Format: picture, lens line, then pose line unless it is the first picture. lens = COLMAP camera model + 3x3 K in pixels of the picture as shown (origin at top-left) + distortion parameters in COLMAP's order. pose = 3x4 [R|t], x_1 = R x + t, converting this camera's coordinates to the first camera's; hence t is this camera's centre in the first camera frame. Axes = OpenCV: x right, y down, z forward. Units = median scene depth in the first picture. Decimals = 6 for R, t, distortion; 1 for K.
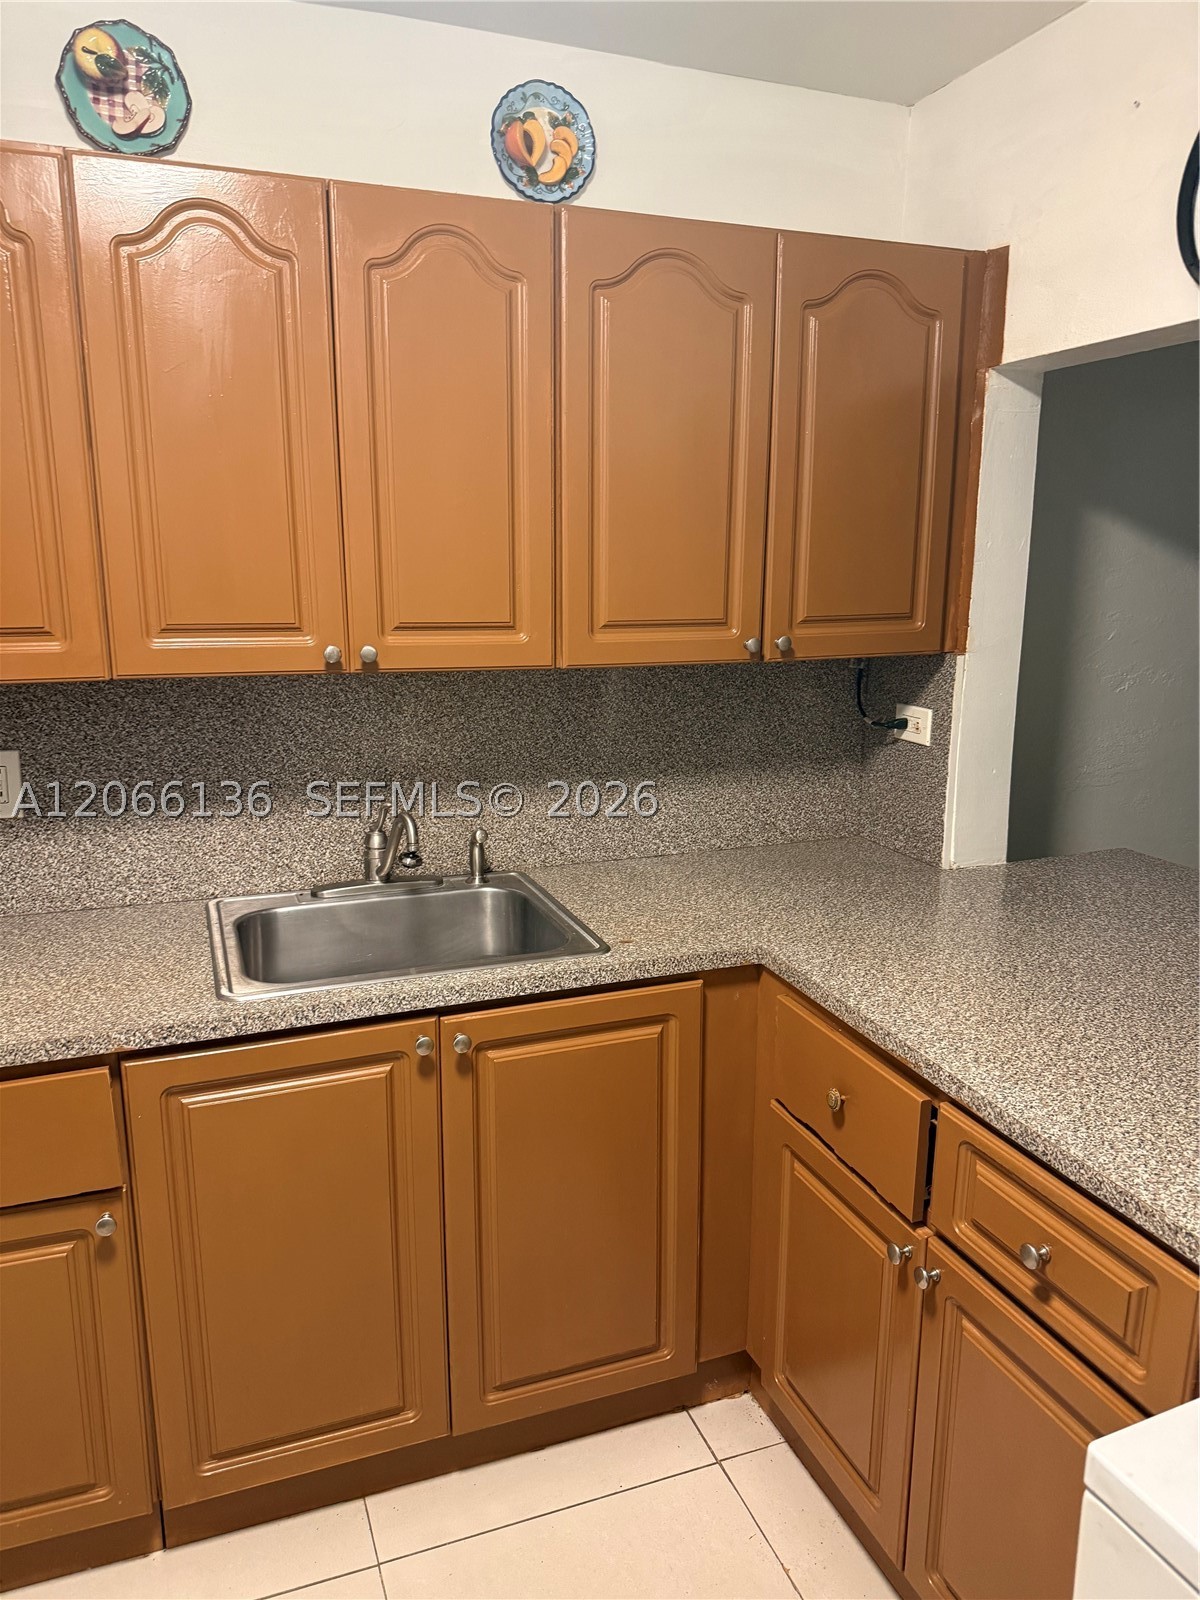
lens RADIAL K [[1153.4, 0, 602.5], [0, 1153.4, 804.7], [0, 0, 1]] dist [0.071320, -0.068428]
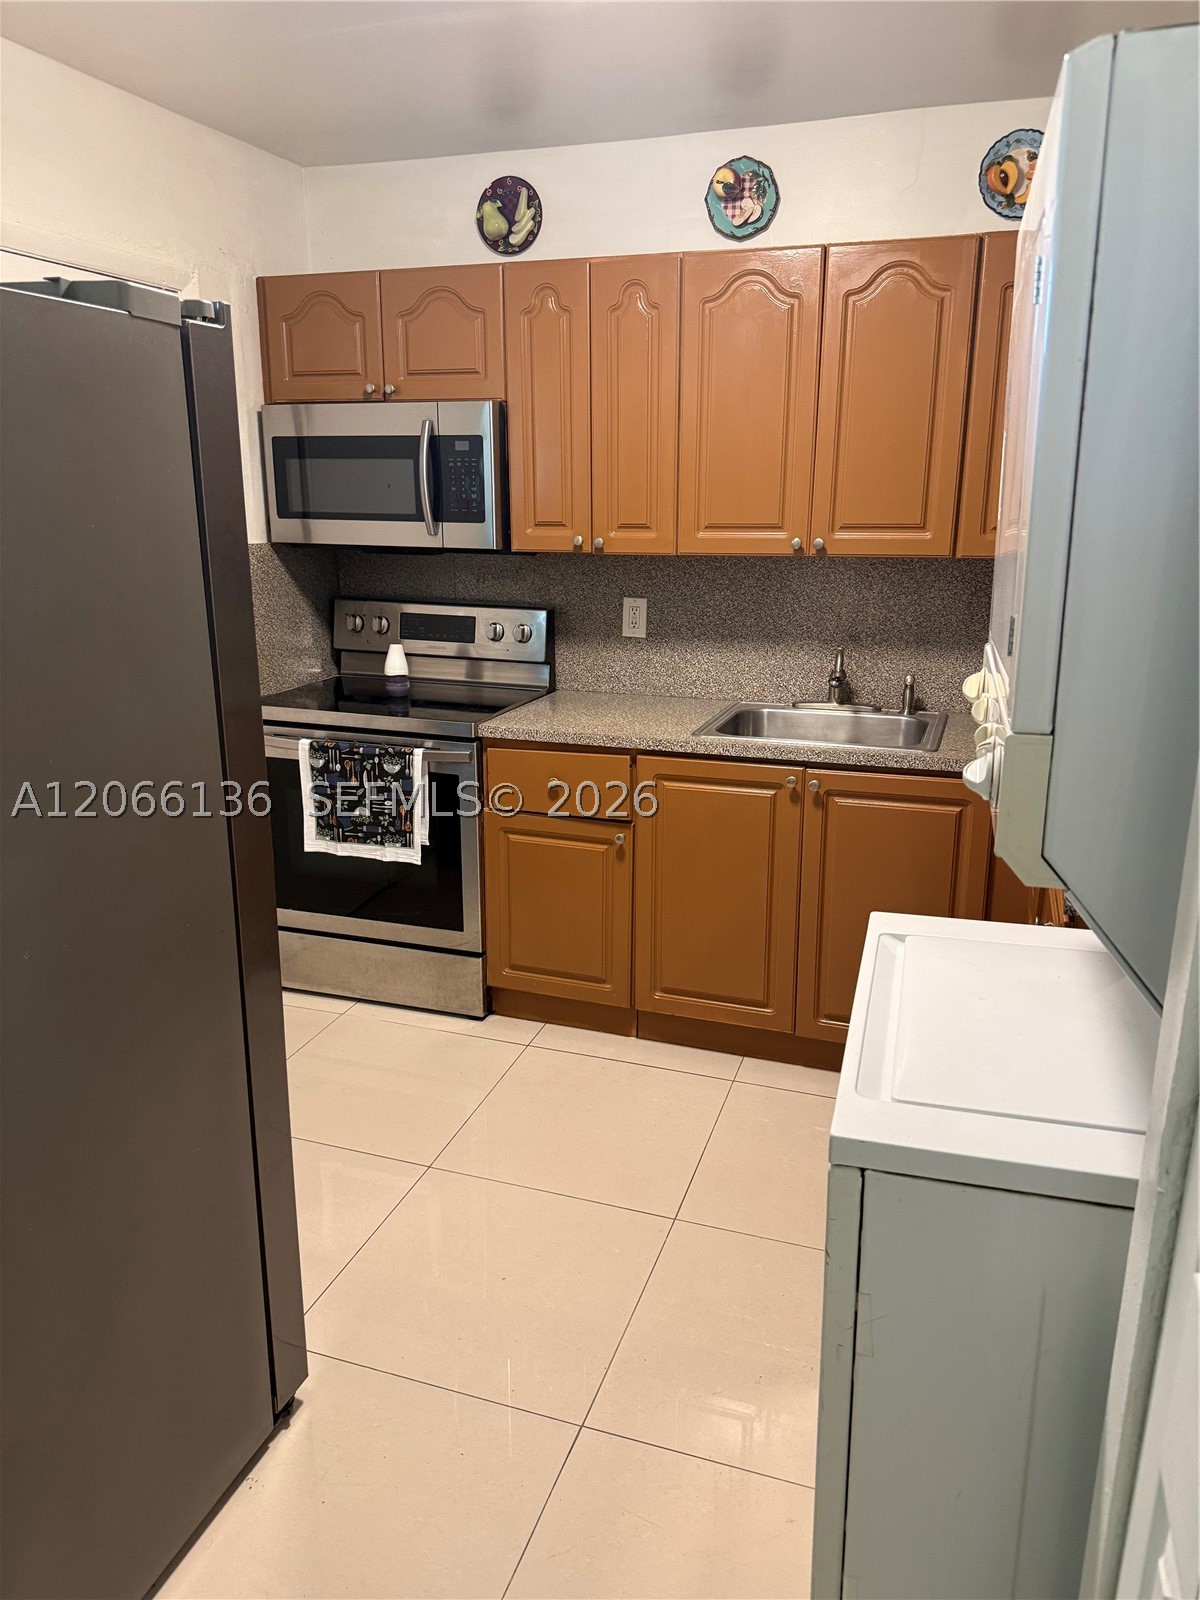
lens RADIAL K [[1153.4, 0, 593.9], [0, 1153.4, 811.3], [0, 0, 1]] dist [0.071320, -0.068428]
pose [[0.775776, 0.171148, -0.607355, 0.591195], [-0.132084, 0.985236, 0.108921, 0.098365], [0.617030, -0.004277, 0.786928, -0.444941]]
